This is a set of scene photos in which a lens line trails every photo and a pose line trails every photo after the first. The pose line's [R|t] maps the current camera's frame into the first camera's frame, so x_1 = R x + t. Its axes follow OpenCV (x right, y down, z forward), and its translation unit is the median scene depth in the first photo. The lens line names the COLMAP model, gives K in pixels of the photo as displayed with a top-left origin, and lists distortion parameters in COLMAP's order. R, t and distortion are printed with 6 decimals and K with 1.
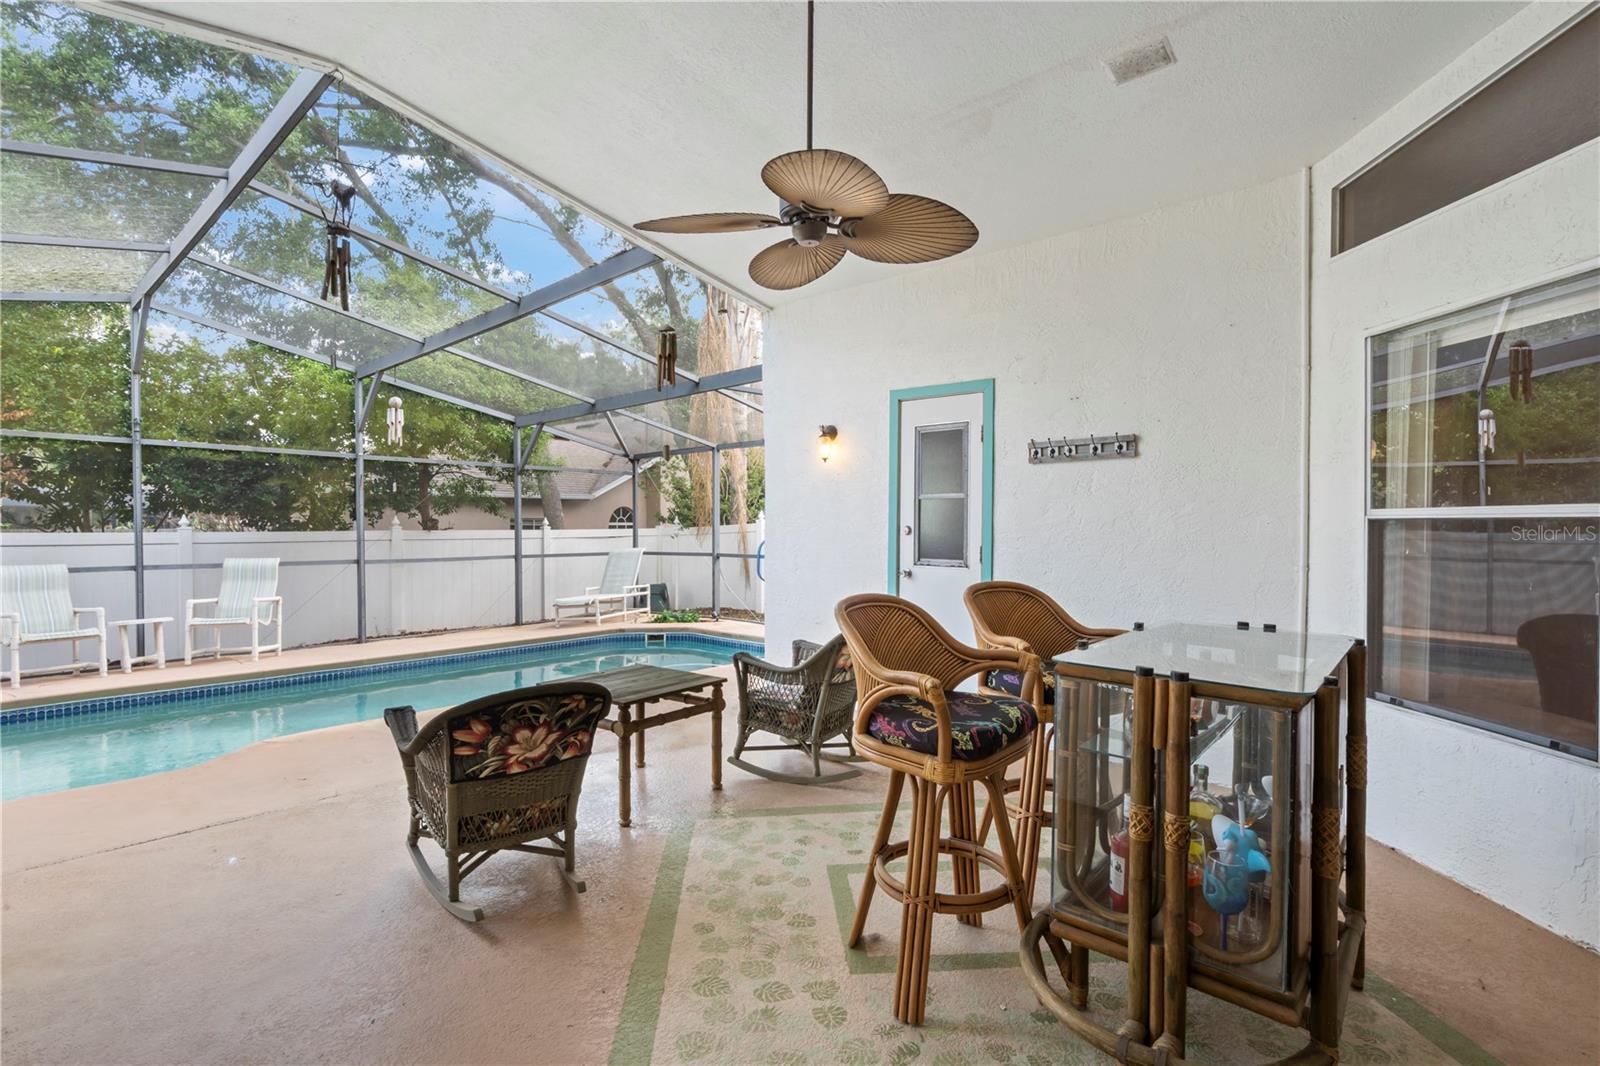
lens RADIAL K [[732.5, 0, 806.4], [0, 732.5, 543.2], [0, 0, 1]] dist [-0.003370, 0.003781]
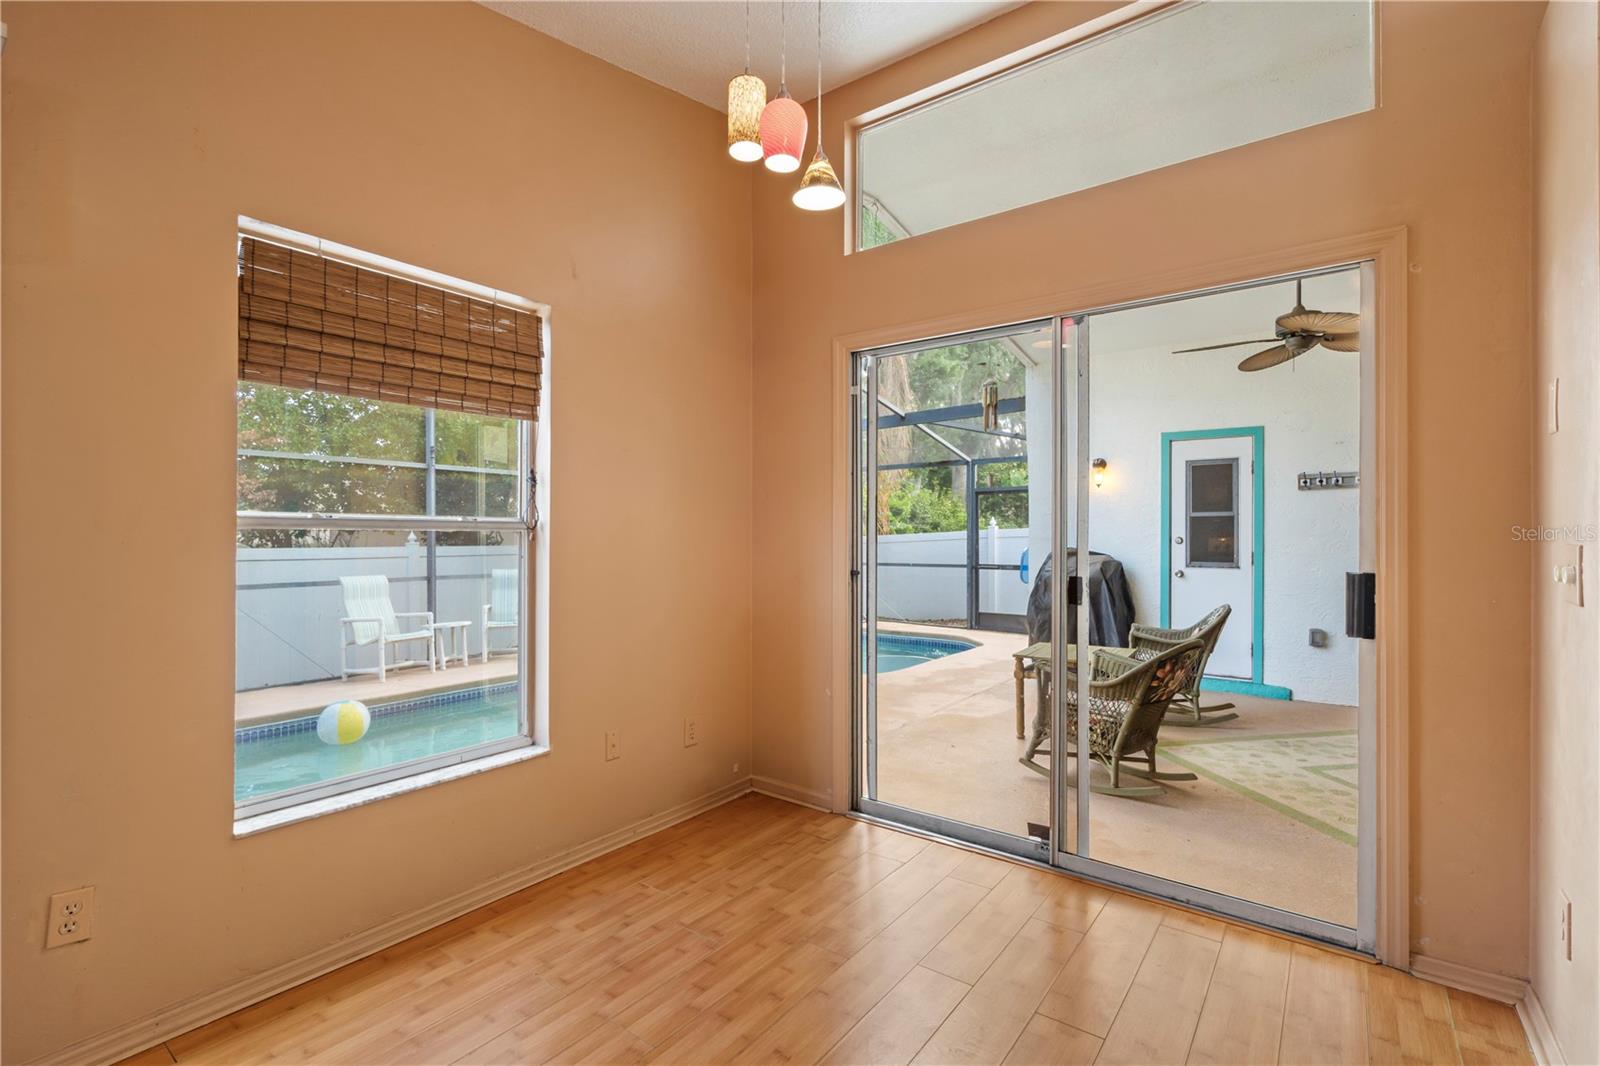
lens RADIAL K [[732.5, 0, 795.4], [0, 732.5, 528.7], [0, 0, 1]] dist [-0.003370, 0.003781]
pose [[0.997783, -0.003807, 0.066446, -0.613736], [0.006304, 0.999280, -0.037406, 0.005087], [-0.066256, 0.037742, 0.997089, -0.235889]]
